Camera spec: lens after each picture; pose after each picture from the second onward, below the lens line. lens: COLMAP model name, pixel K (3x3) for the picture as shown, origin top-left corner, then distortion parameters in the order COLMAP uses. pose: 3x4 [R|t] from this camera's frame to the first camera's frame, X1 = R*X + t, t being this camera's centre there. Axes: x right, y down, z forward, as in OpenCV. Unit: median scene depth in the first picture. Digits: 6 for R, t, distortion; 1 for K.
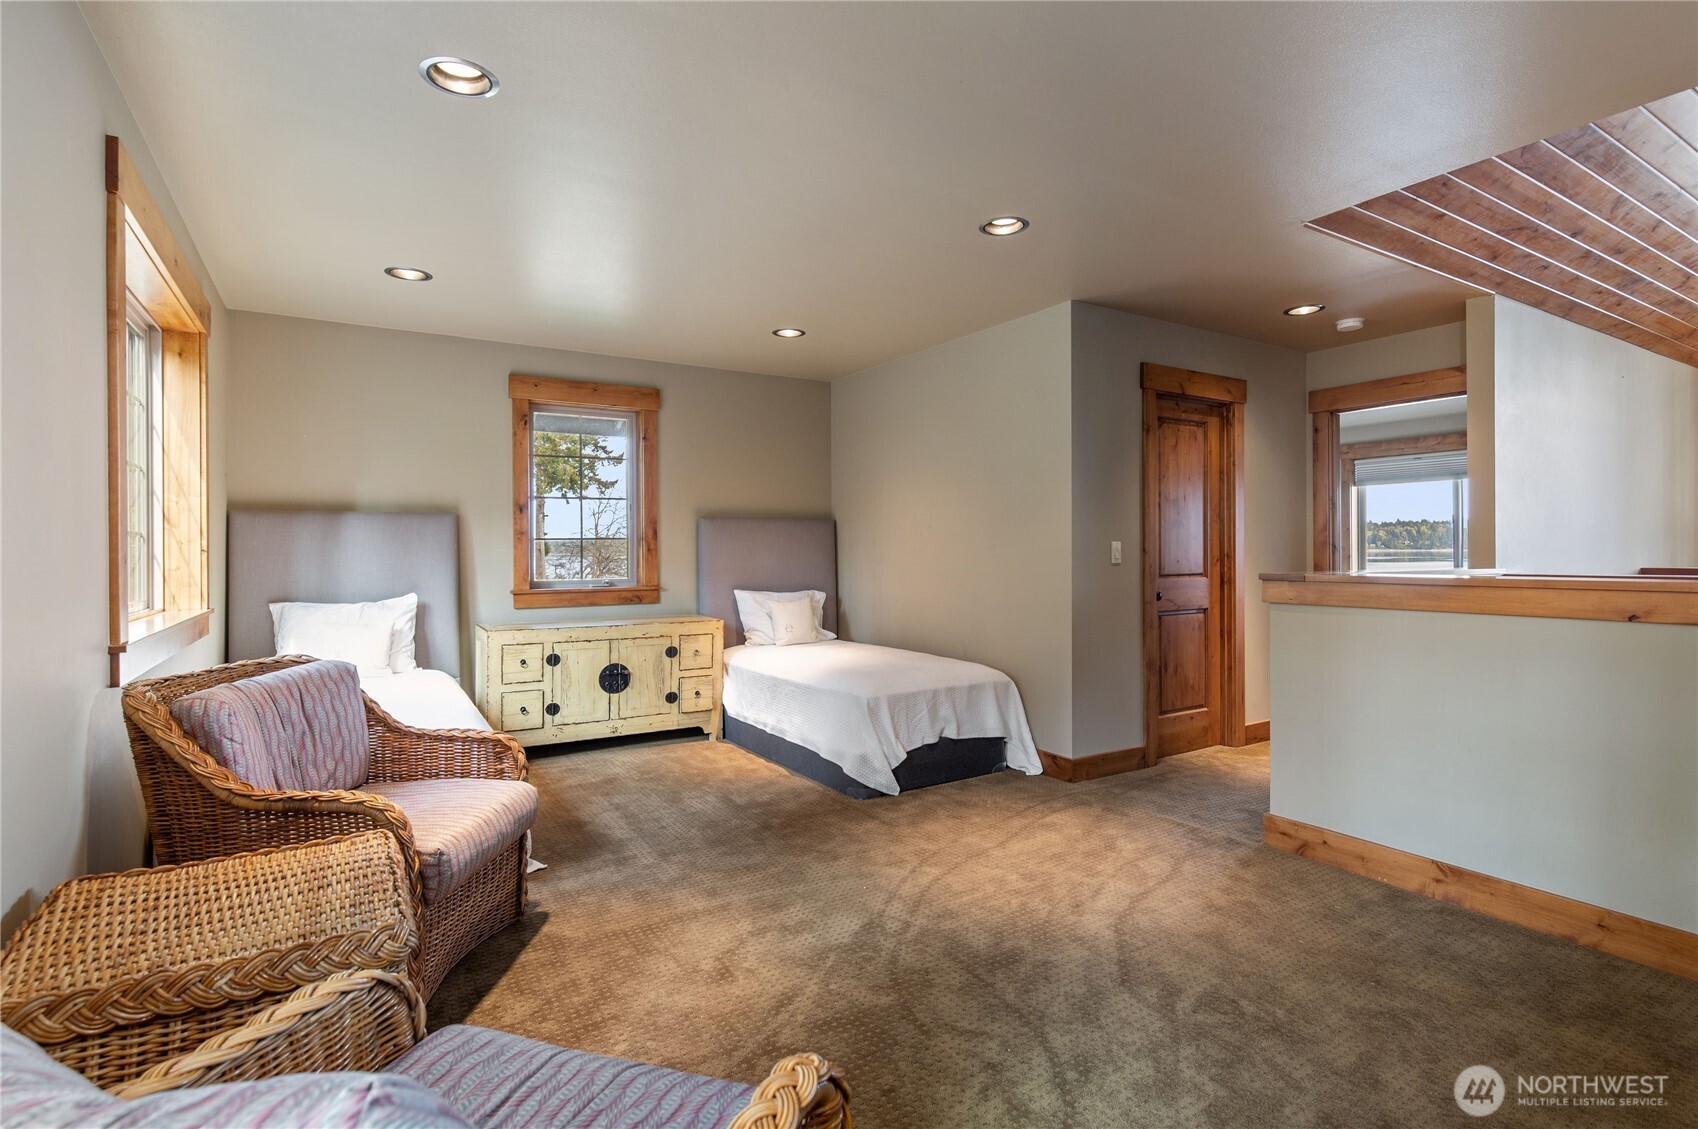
lens RADIAL K [[817.8, 0, 849.9], [0, 817.8, 541.2], [0, 0, 1]] dist [-0.000506, 0.000253]
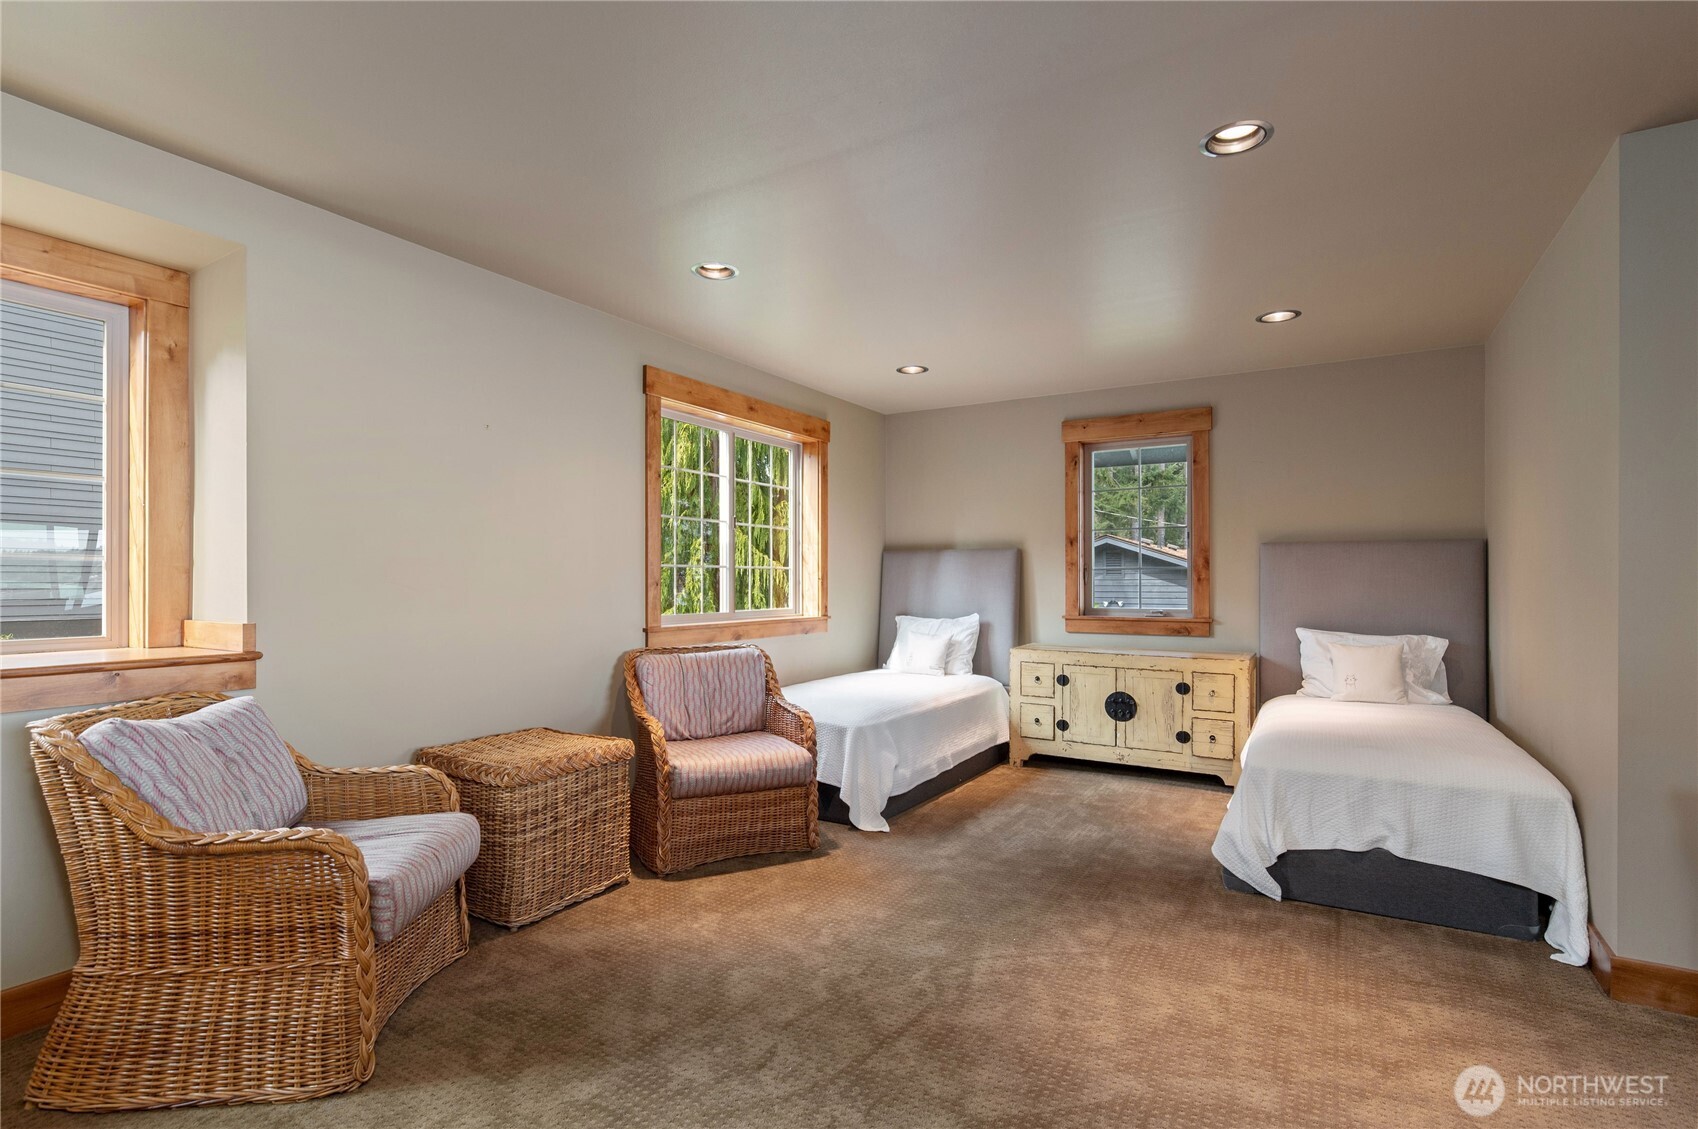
lens RADIAL K [[810.3, 0, 849.1], [0, 810.3, 577.2], [0, 0, 1]] dist [0.000087, 0.000430]
pose [[0.464148, 0.002774, -0.885753, 0.469281], [0.004852, 0.999972, 0.005674, 0.000552], [0.885744, -0.006931, 0.464121, 0.251304]]
